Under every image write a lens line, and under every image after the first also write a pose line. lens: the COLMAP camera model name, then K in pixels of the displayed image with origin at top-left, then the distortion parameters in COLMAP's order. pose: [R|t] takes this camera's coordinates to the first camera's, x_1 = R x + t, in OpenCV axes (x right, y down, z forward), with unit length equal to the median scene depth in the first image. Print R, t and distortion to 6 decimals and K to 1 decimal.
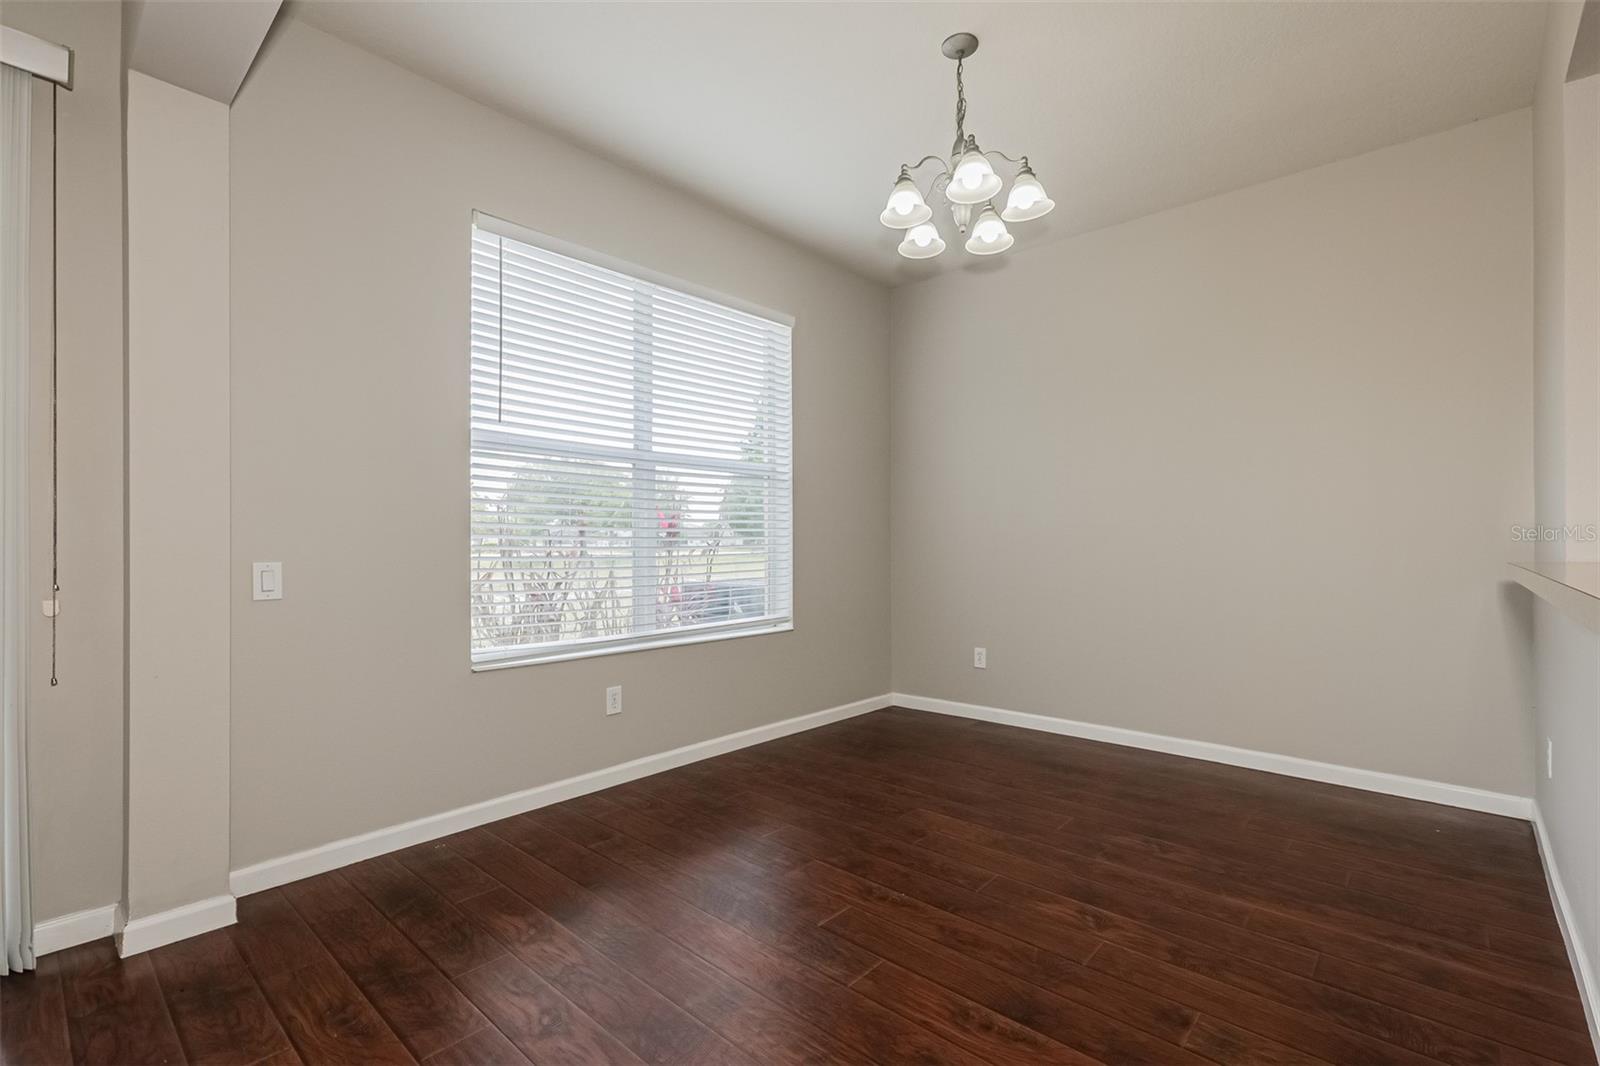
lens RADIAL K [[718.5, 0, 807.1], [0, 718.5, 537.9], [0, 0, 1]] dist [0.012121, 0.001277]
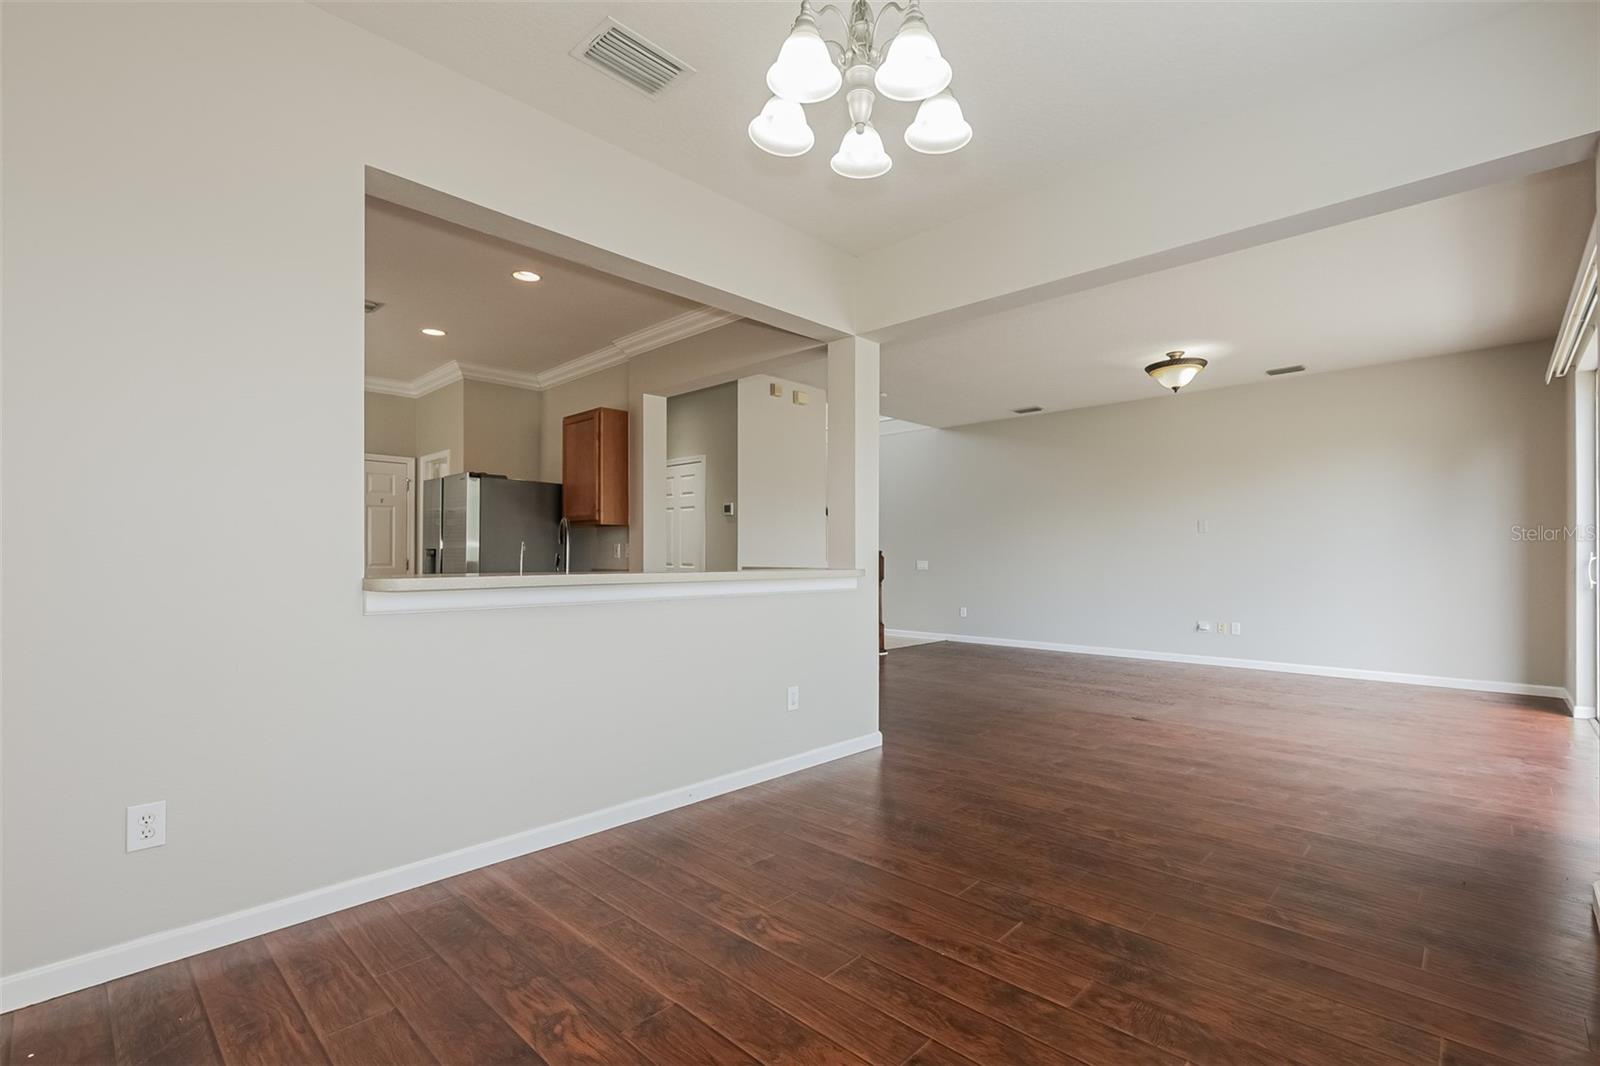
lens RADIAL K [[714.6, 0, 807.5], [0, 714.6, 548.3], [0, 0, 1]] dist [0.001513, 0.002711]
pose [[-0.999580, 0.001396, 0.028932, 0.279663], [0.001056, 0.999930, -0.011770, 0.001505], [-0.028947, -0.011735, -0.999512, 1.933419]]
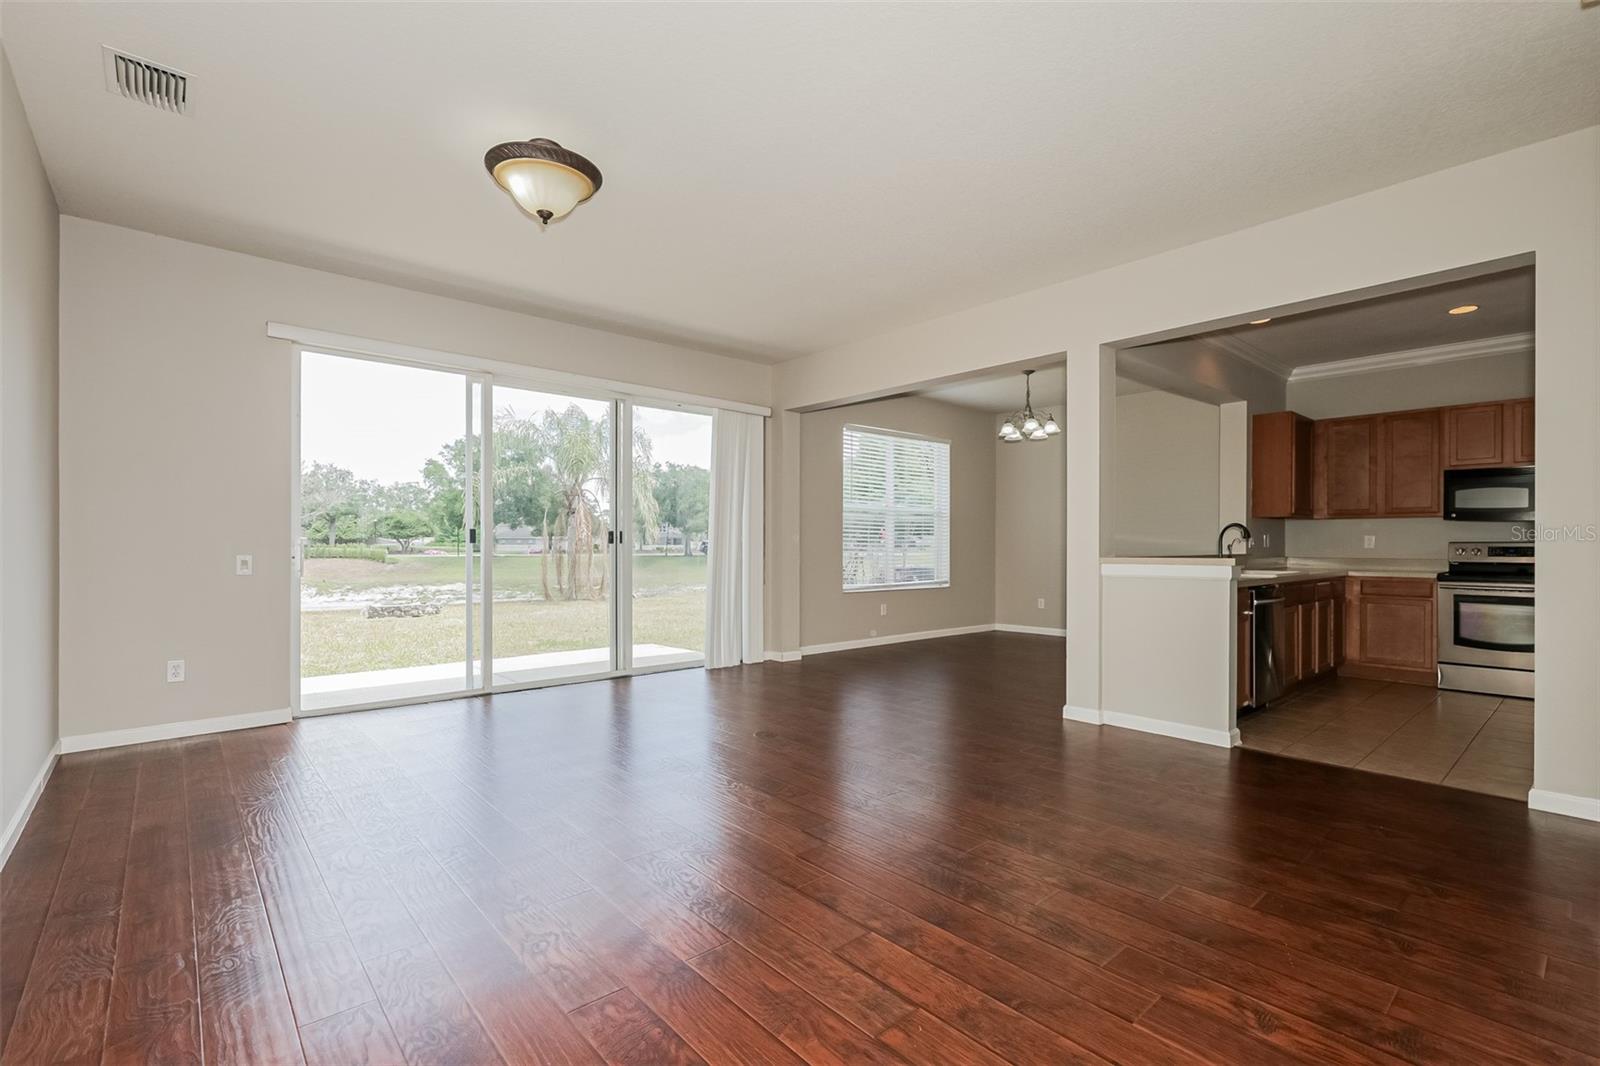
lens RADIAL K [[714.6, 0, 803.5], [0, 714.6, 538.9], [0, 0, 1]] dist [0.001513, 0.002711]
pose [[0.992197, 0.008494, -0.124393, -0.186197], [-0.006719, 0.999870, 0.014685, -0.042384], [0.124502, -0.013734, 0.992124, -1.152252]]
